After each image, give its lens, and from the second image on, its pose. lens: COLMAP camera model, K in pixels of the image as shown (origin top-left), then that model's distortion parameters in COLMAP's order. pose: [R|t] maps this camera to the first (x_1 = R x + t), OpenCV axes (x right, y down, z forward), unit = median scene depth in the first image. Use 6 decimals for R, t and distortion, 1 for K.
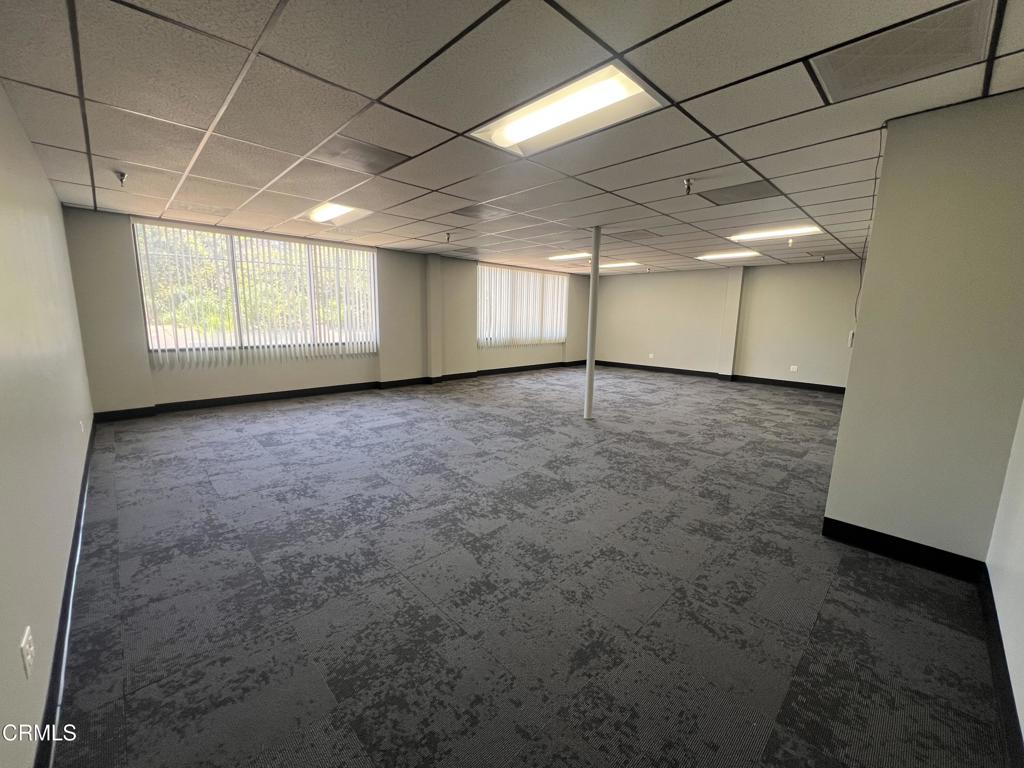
lens RADIAL K [[410.4, 0, 512.0], [0, 410.4, 384.0], [0, 0, 1]] dist [-0.002378, -0.000239]
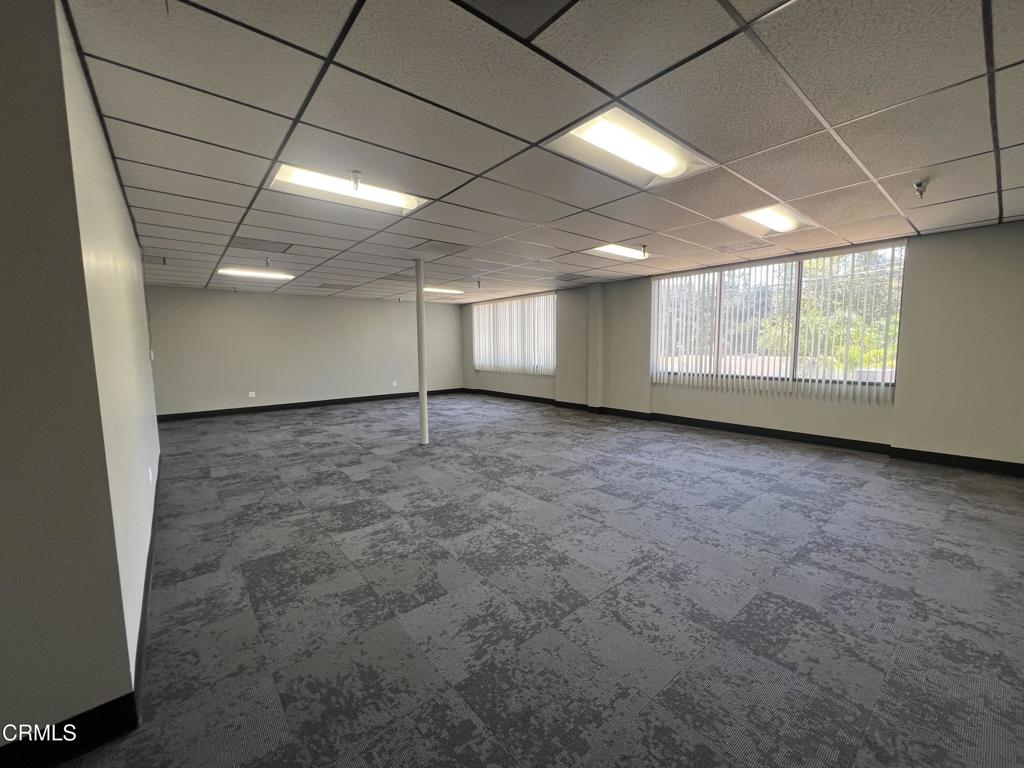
lens RADIAL K [[405.6, 0, 512.0], [0, 405.6, 384.0], [0, 0, 1]] dist [0.002522, 0.000074]
pose [[-0.081618, 0.077805, -0.993622, 1.025275], [-0.156807, 0.983530, 0.089895, -0.166500], [0.984251, 0.163144, -0.068074, 1.110565]]
